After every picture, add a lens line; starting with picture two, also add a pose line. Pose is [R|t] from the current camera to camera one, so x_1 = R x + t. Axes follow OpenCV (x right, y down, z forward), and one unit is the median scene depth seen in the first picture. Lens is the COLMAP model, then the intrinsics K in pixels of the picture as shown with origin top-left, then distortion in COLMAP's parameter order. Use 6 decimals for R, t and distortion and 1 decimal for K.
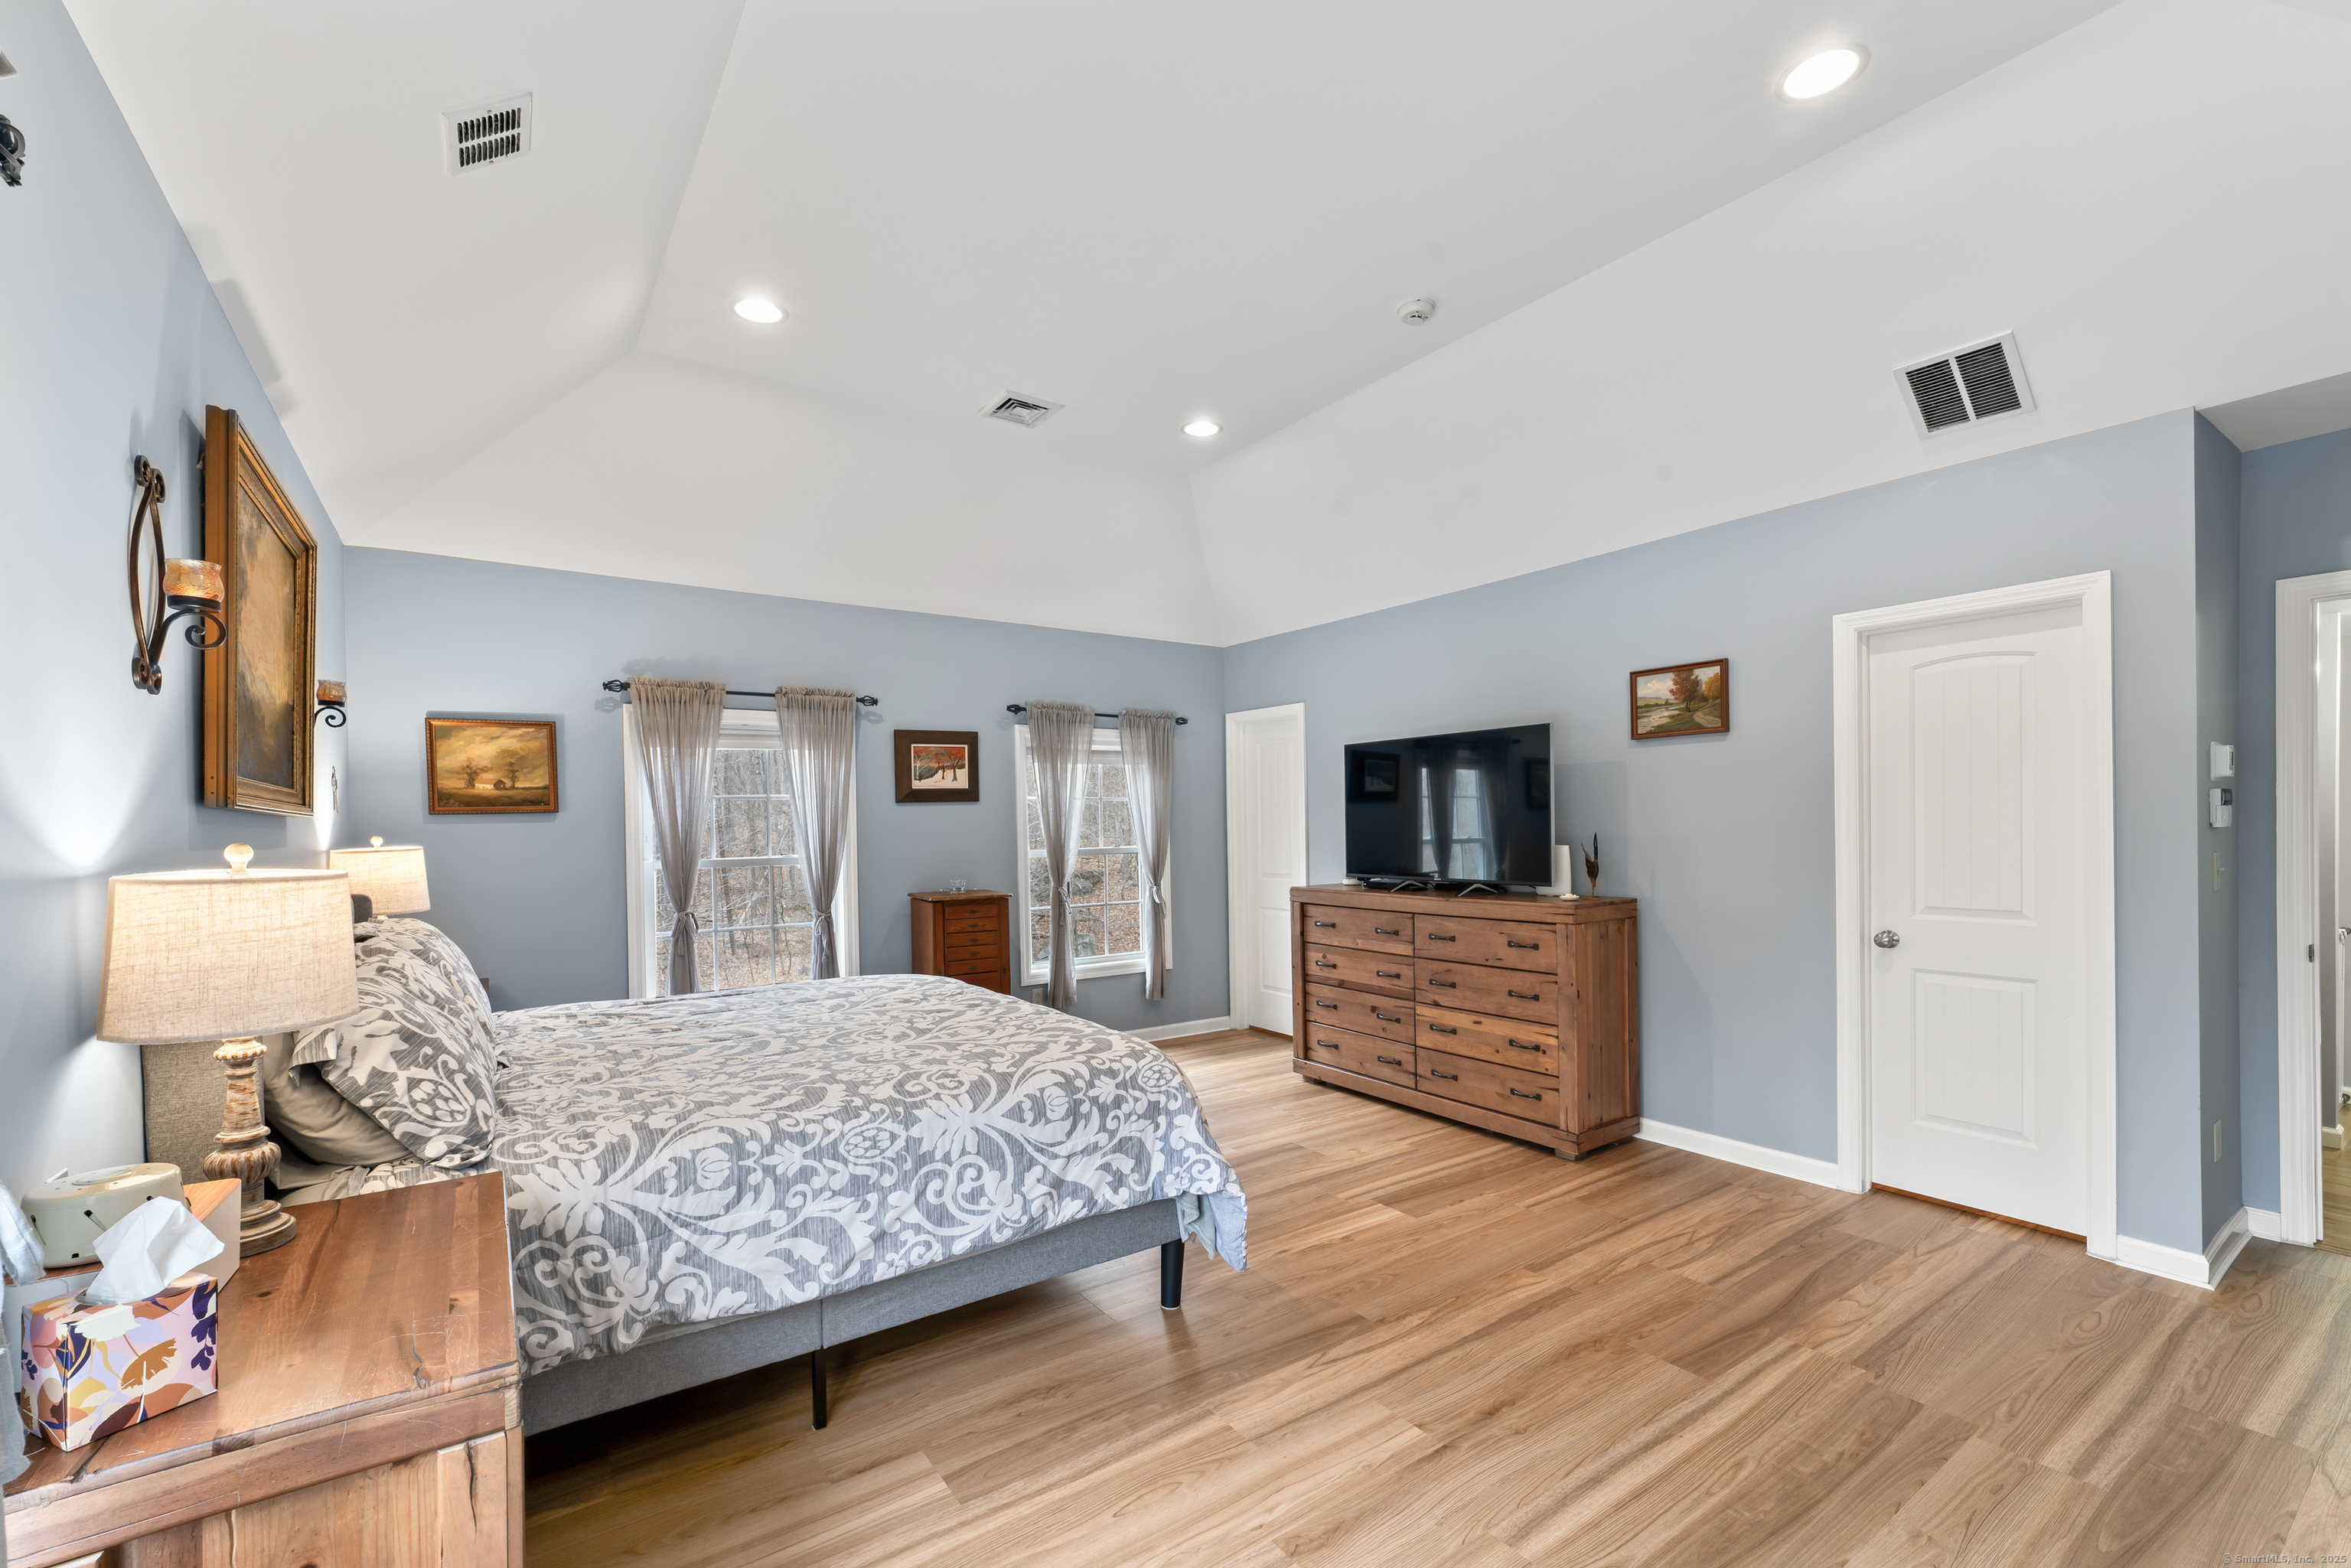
lens RADIAL K [[971.1, 0, 1167.7], [0, 971.1, 827.5], [0, 0, 1]] dist [-0.000865, 0.000125]
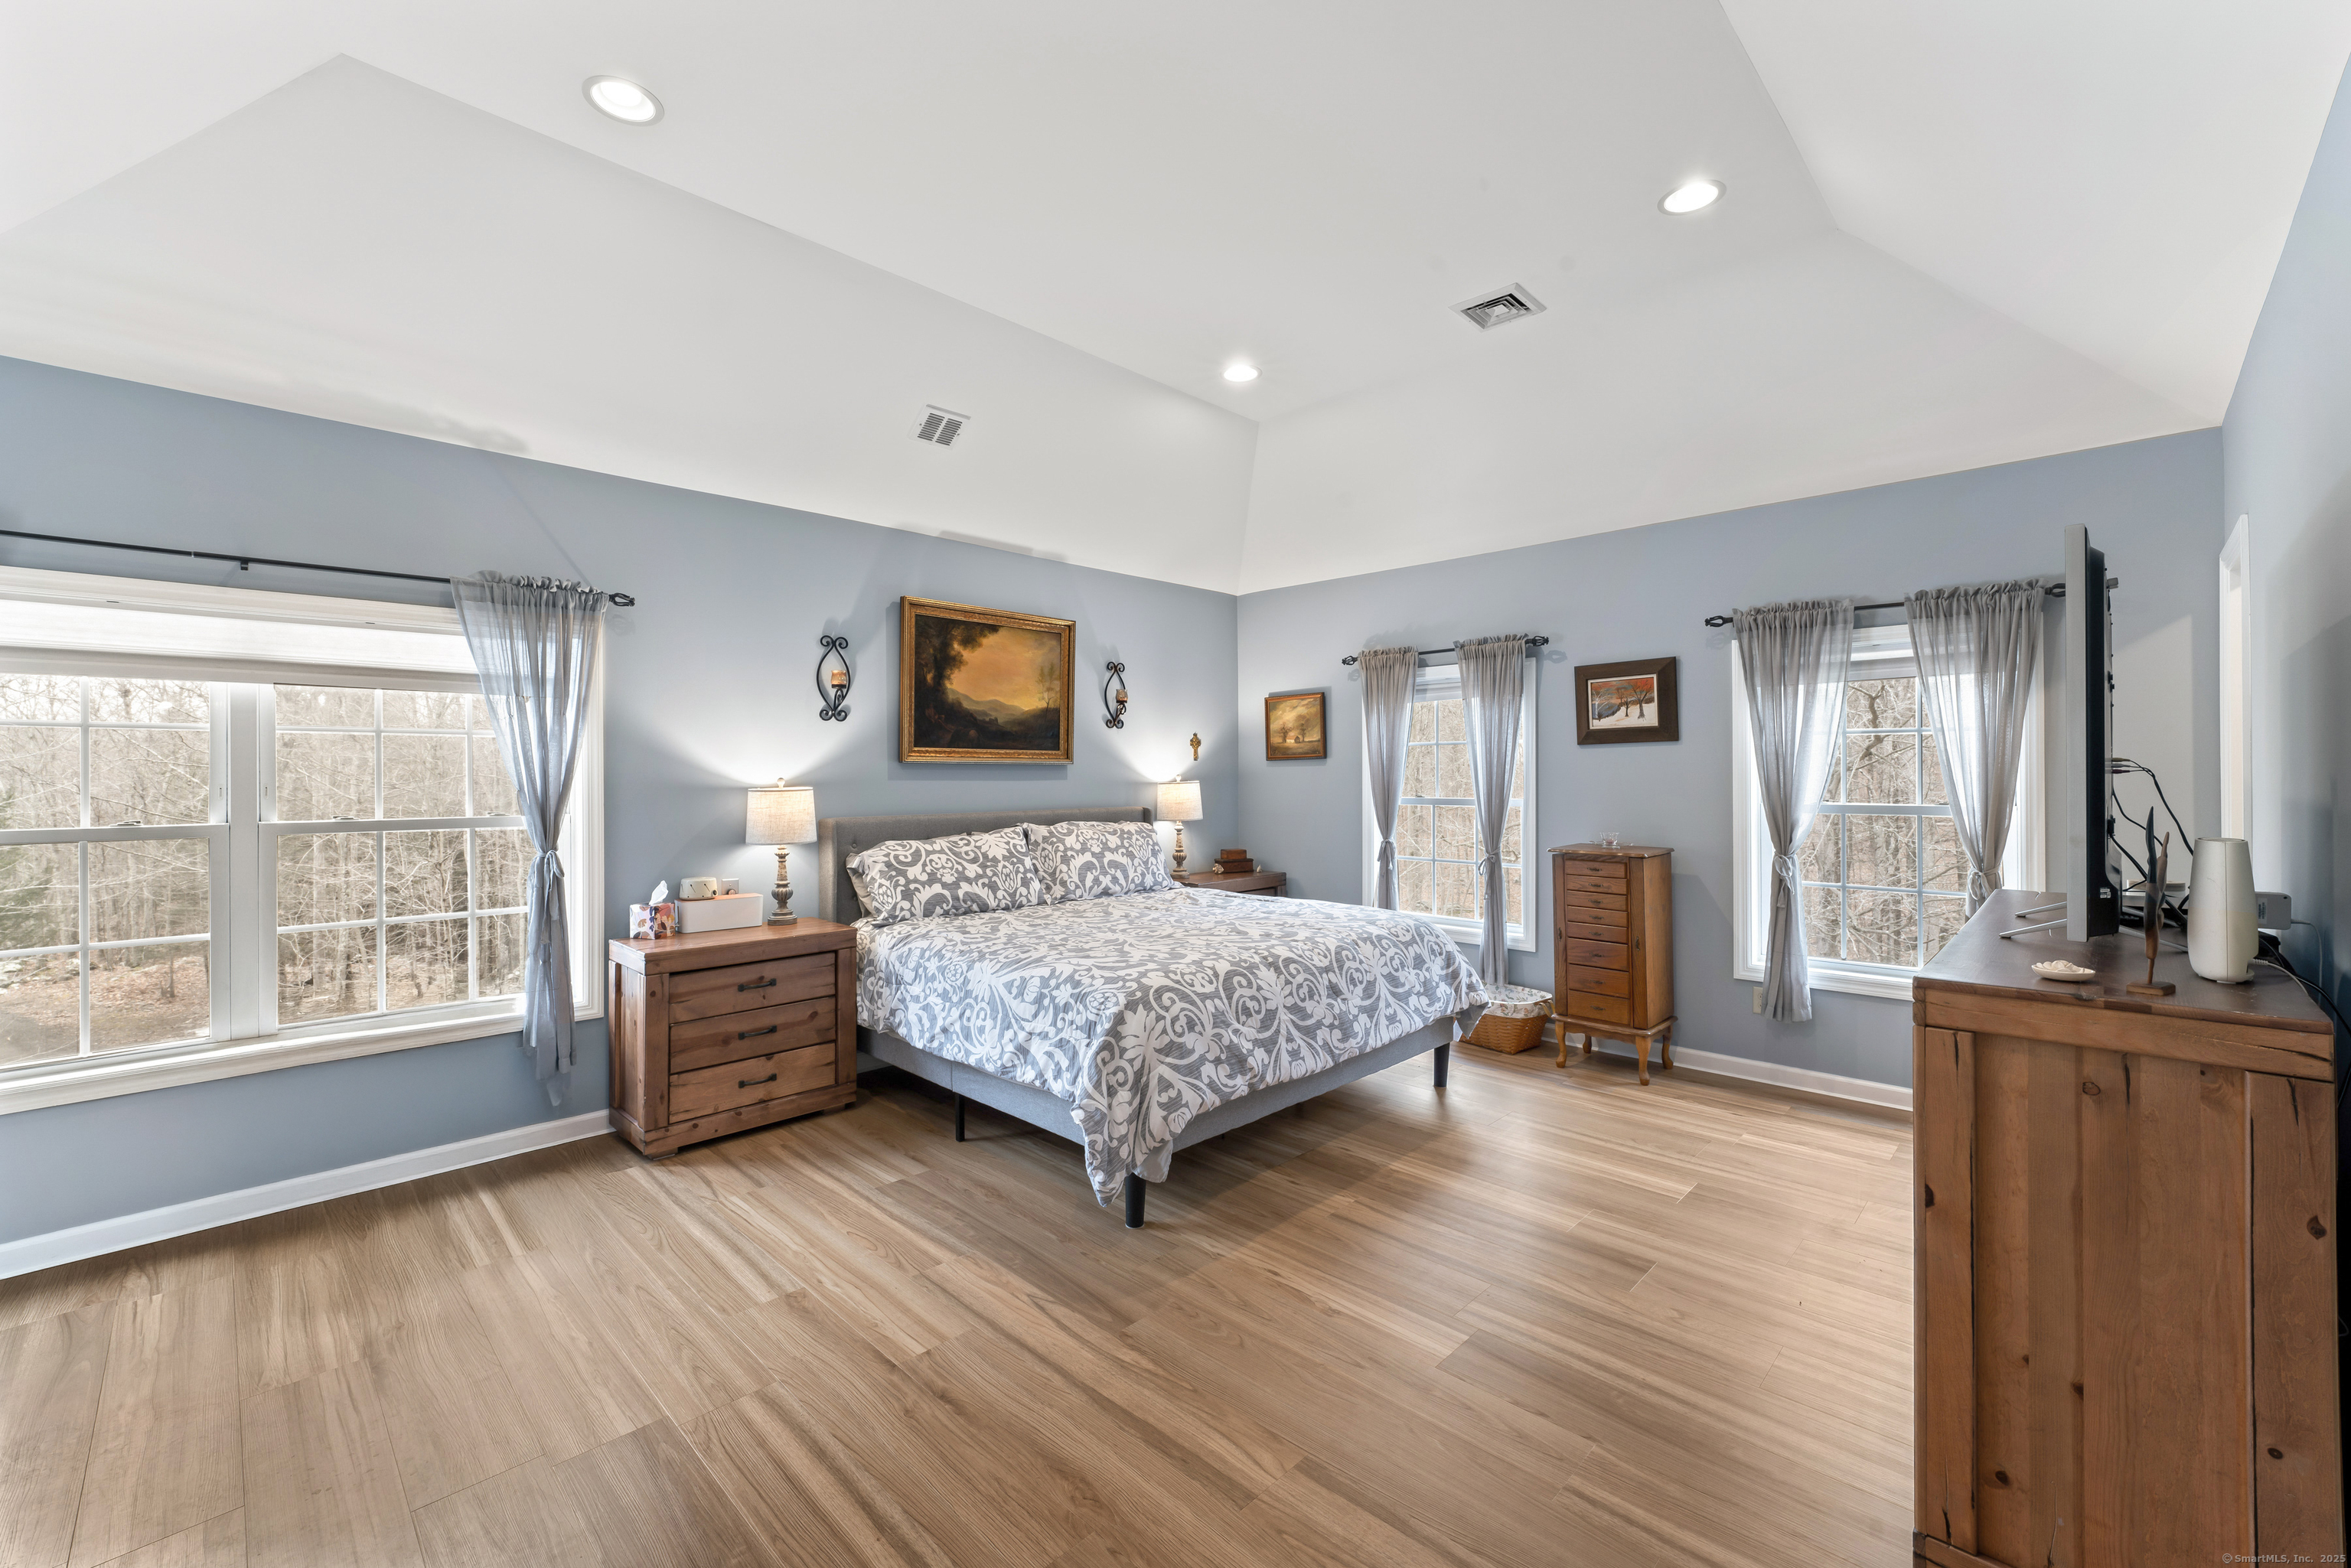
lens RADIAL K [[971.6, 0, 1174.2], [0, 971.6, 766.7], [0, 0, 1]] dist [-0.000795, -0.000071]
pose [[0.188851, 0.005315, -0.981991, 0.542502], [-0.002105, 0.999985, 0.005007, -0.008356], [0.982003, 0.001121, 0.188860, 0.432153]]
